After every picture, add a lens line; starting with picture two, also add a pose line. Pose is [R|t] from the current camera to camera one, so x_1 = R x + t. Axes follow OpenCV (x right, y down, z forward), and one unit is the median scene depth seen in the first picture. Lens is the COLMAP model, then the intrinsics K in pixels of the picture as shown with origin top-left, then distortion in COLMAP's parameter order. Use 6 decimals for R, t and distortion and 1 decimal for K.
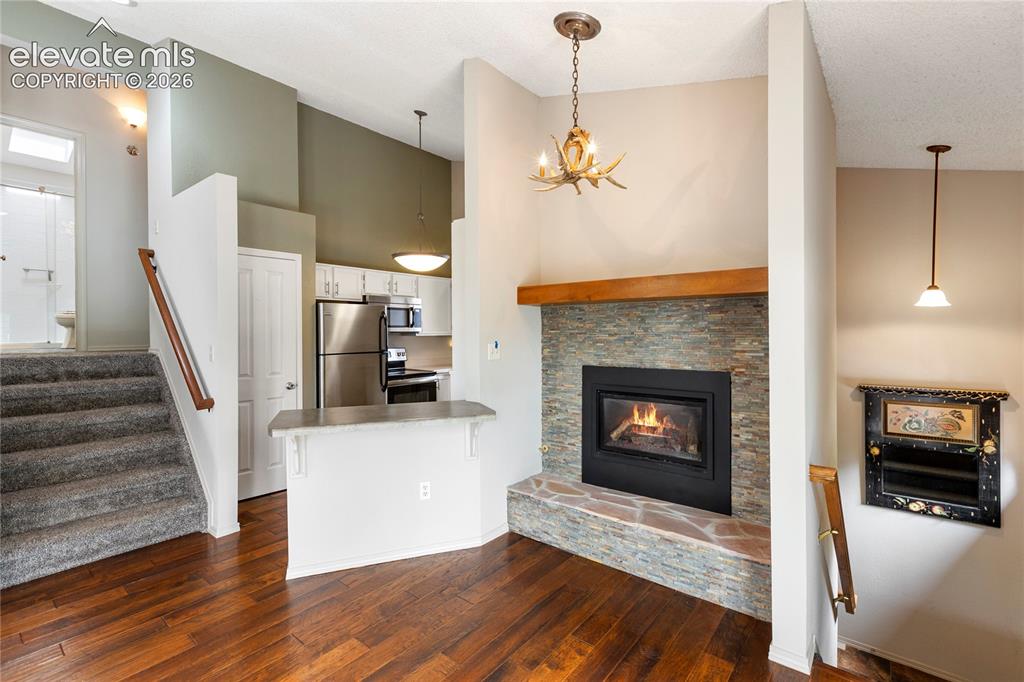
lens RADIAL K [[467.2, 0, 510.1], [0, 467.2, 330.3], [0, 0, 1]] dist [0.004170, -0.001225]
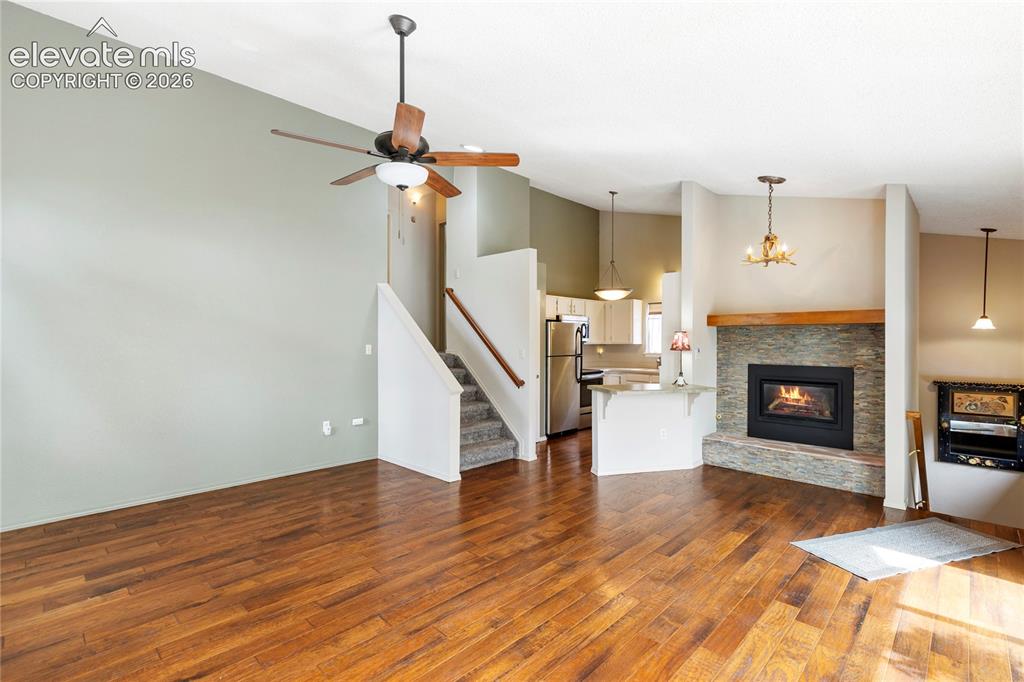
lens RADIAL K [[467.2, 0, 512.5], [0, 467.2, 339.6], [0, 0, 1]] dist [0.004170, -0.001225]
pose [[0.995654, 0.008538, -0.092734, -0.550854], [-0.008368, 0.999963, 0.002225, -0.006163], [0.092750, -0.001439, 0.995688, -0.741883]]
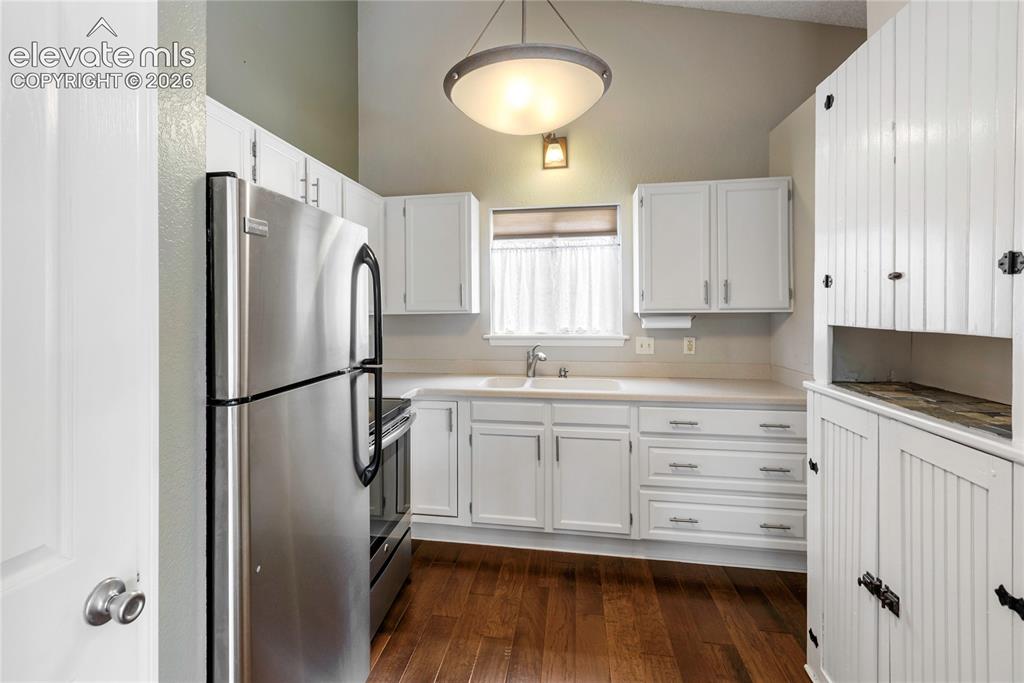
lens RADIAL K [[497.4, 0, 477.4], [0, 497.4, 303.9], [0, 0, 1]] dist [0.005276, 0.000140]
pose [[0.882314, 0.007157, 0.470608, -0.594810], [-0.004460, 0.999967, -0.006847, 0.007068], [-0.470641, 0.003942, 0.882316, 1.036899]]
